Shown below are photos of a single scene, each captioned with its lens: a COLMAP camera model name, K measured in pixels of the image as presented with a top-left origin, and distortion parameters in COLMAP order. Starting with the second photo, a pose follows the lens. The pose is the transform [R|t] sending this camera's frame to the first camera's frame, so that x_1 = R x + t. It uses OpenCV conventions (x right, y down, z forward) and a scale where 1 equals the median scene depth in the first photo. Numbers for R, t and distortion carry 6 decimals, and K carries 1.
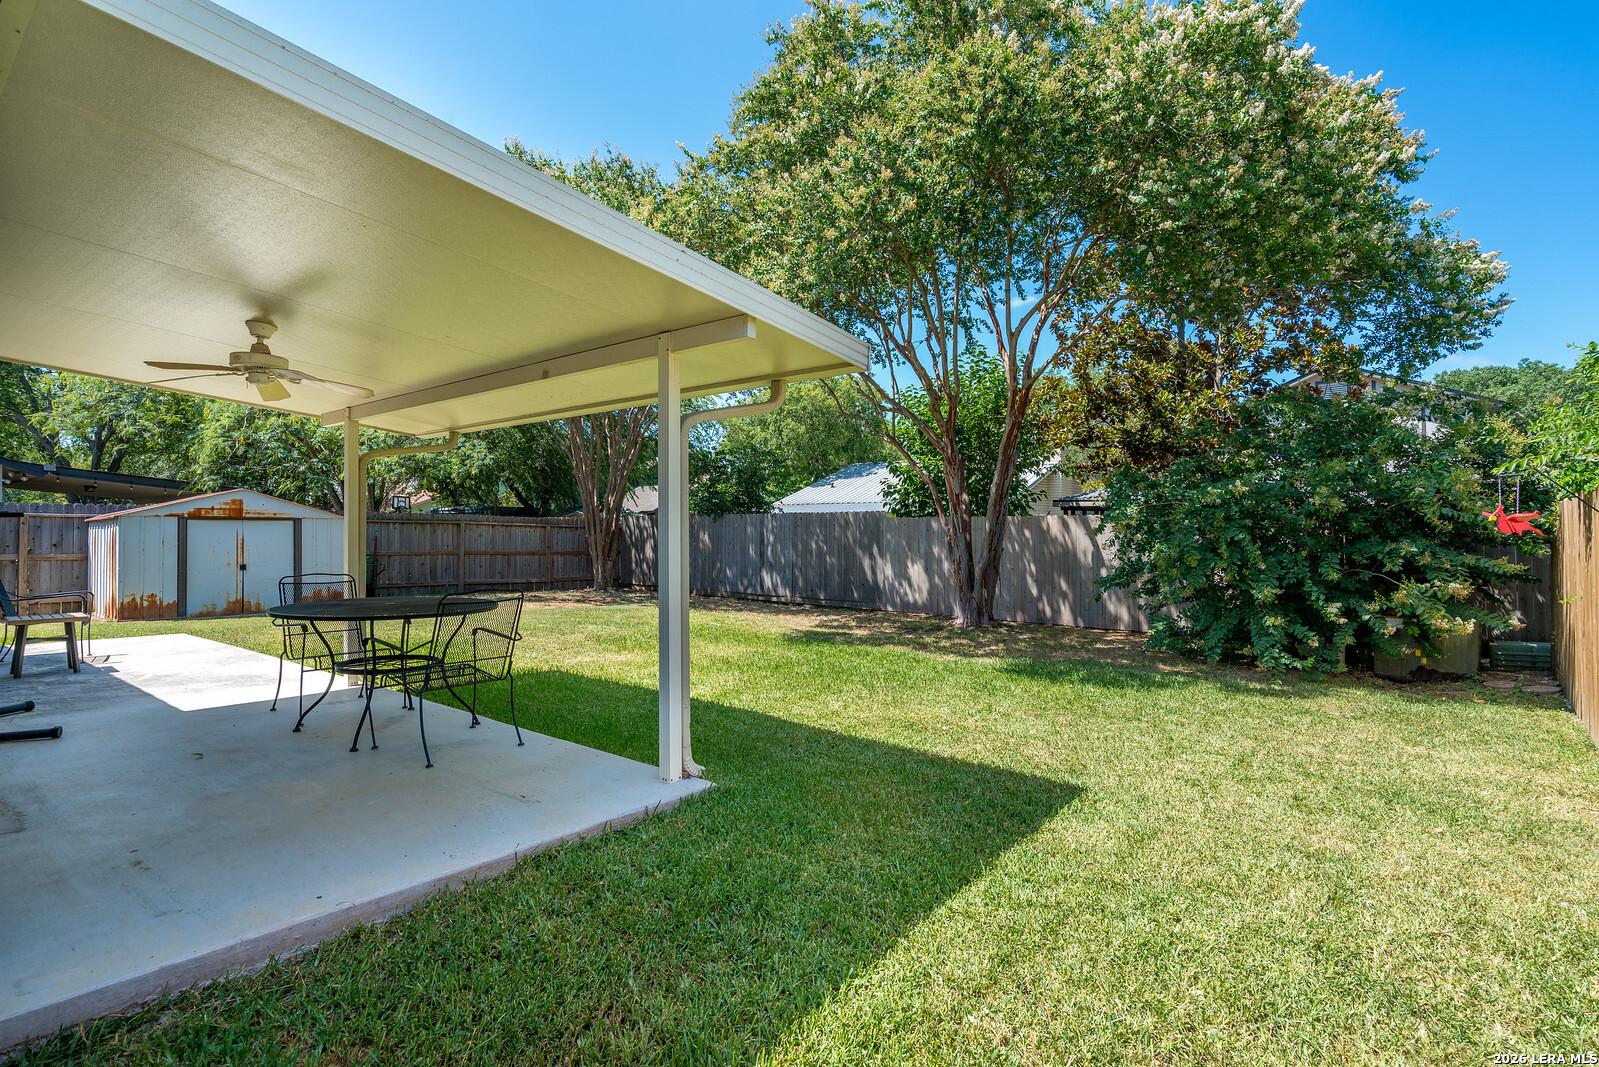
lens RADIAL K [[791.3, 0, 800.0], [0, 791.3, 532.6], [0, 0, 1]] dist [0.003949, 0.000268]
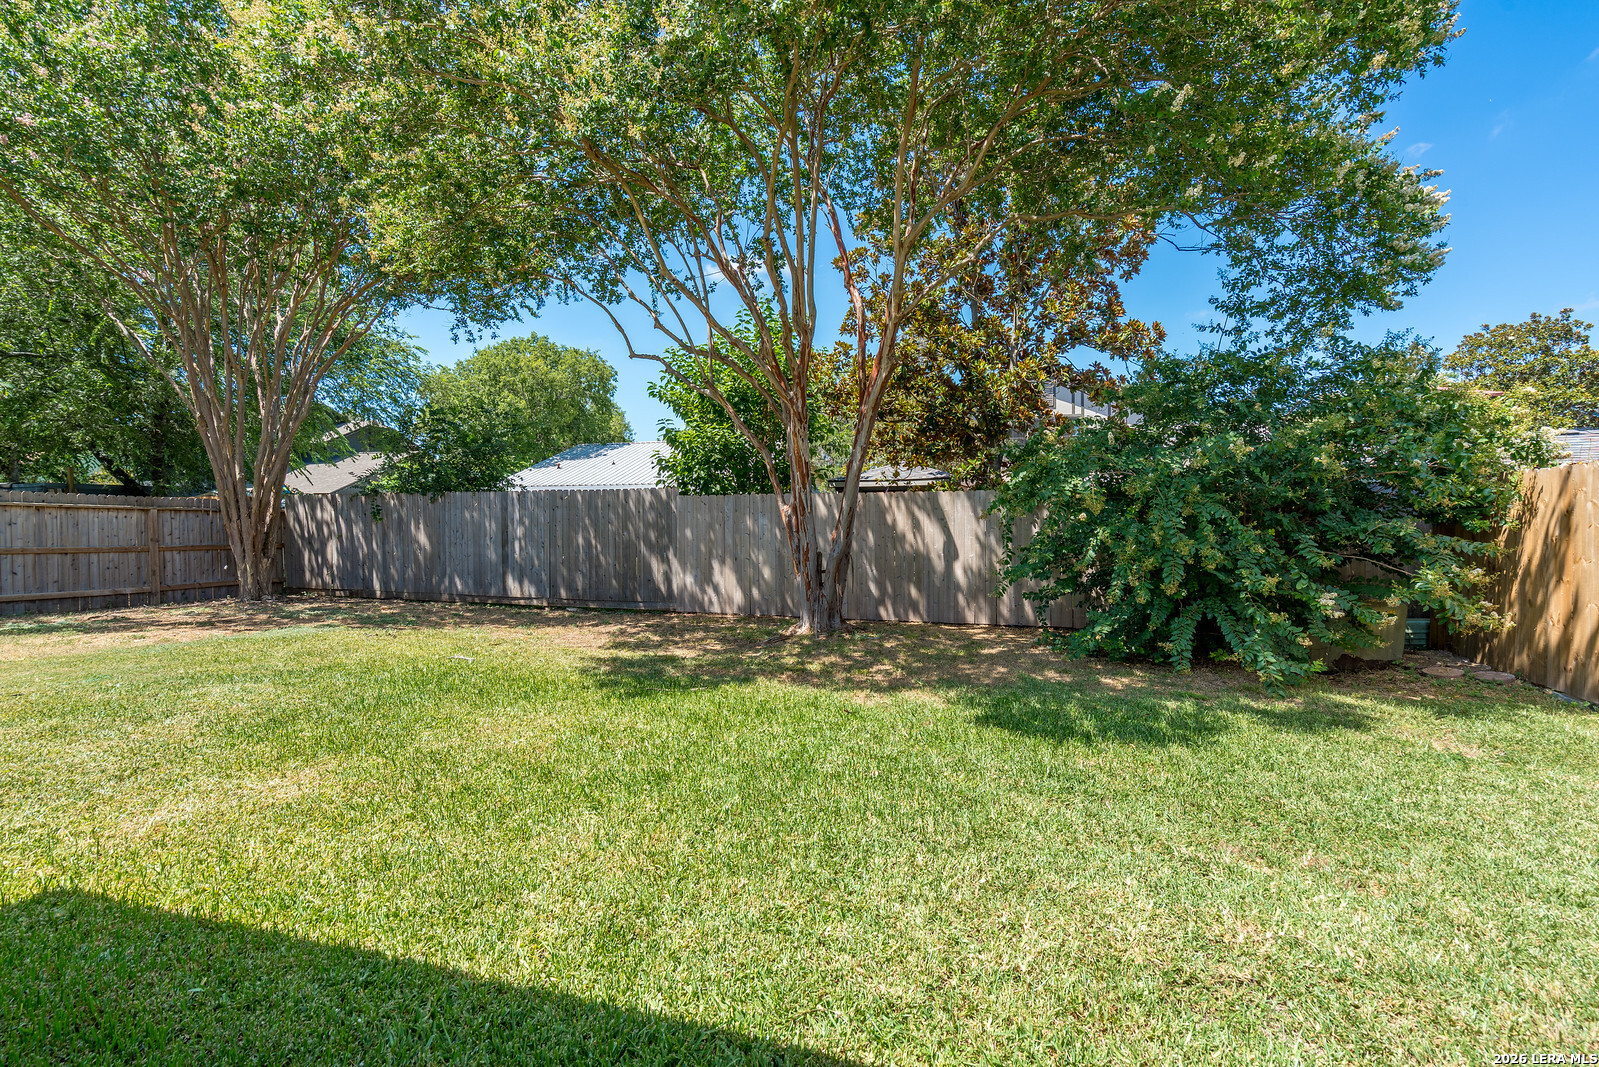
lens RADIAL K [[721.8, 0, 799.6], [0, 721.8, 527.1], [0, 0, 1]] dist [-0.004914, 0.003629]
pose [[0.921417, -0.011885, 0.388394, -0.052527], [0.007259, 0.999884, 0.013377, 0.002971], [-0.388508, -0.009507, 0.921396, 0.235112]]
